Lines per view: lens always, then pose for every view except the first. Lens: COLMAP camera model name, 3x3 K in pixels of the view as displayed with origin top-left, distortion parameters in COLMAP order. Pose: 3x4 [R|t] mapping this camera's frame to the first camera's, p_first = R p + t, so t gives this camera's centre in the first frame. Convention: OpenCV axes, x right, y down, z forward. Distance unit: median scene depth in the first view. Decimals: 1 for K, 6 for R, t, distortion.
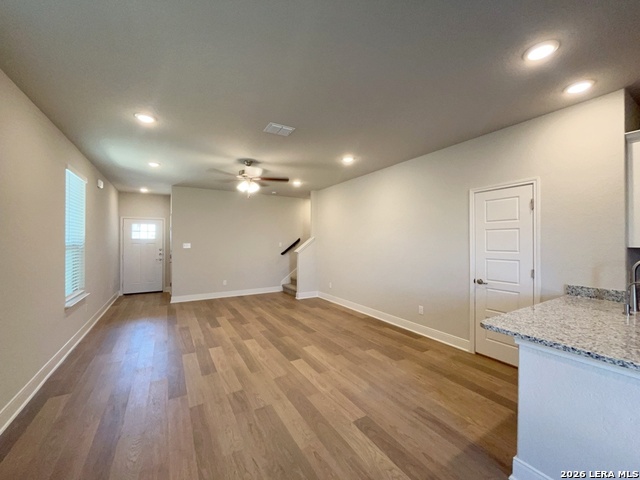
lens RADIAL K [[258.9, 0, 321.1], [0, 258.9, 241.0], [0, 0, 1]] dist [-0.000114, -0.000478]
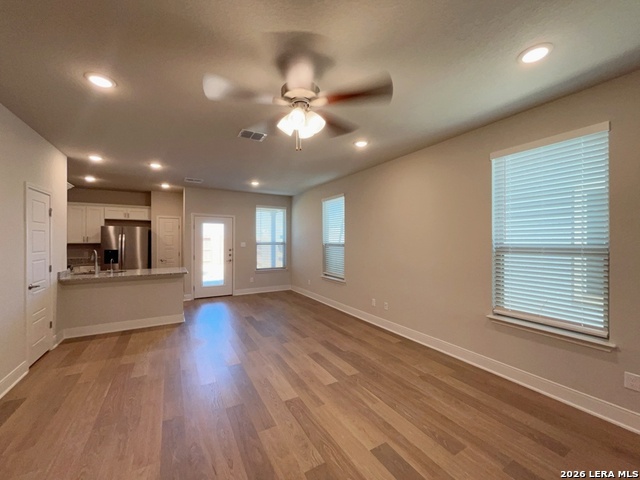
lens RADIAL K [[258.9, 0, 323.8], [0, 258.9, 239.0], [0, 0, 1]] dist [-0.000114, -0.000478]
pose [[-0.999985, 0.000289, 0.005431, -0.388037], [0.000251, 0.999976, -0.006964, -0.004427], [-0.005433, -0.006963, -0.999961, 1.745892]]
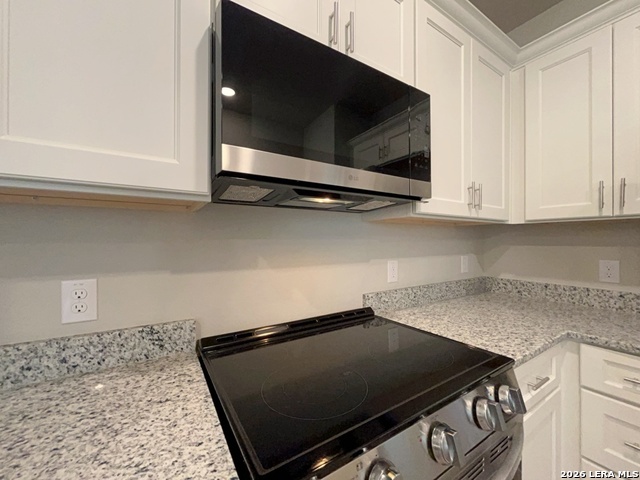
lens RADIAL K [[258.9, 0, 322.0], [0, 258.9, 240.0], [0, 0, 1]] dist [-0.000114, -0.000478]
pose [[-0.020743, -0.003027, 0.999780, 0.901896], [-0.001283, 0.999995, 0.003001, 0.042562], [-0.999784, -0.001221, -0.020747, 0.389291]]
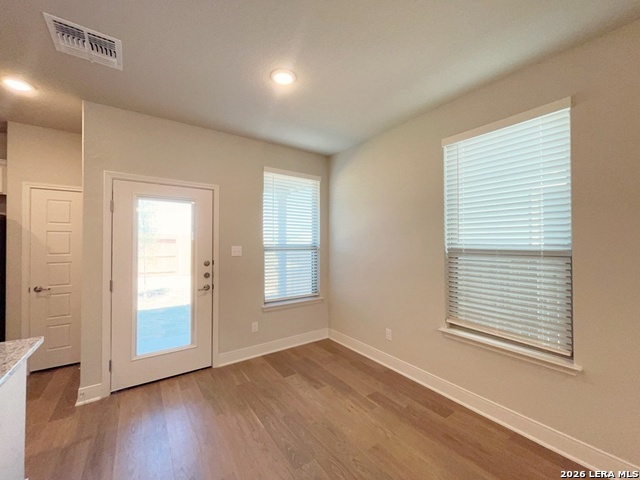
lens RADIAL K [[258.9, 0, 322.6], [0, 258.9, 238.6], [0, 0, 1]] dist [-0.000114, -0.000478]
pose [[-0.996314, 0.000870, -0.085775, 0.017006], [0.002060, 0.999903, -0.013795, -0.005746], [0.085755, -0.013921, -0.996219, 0.693964]]
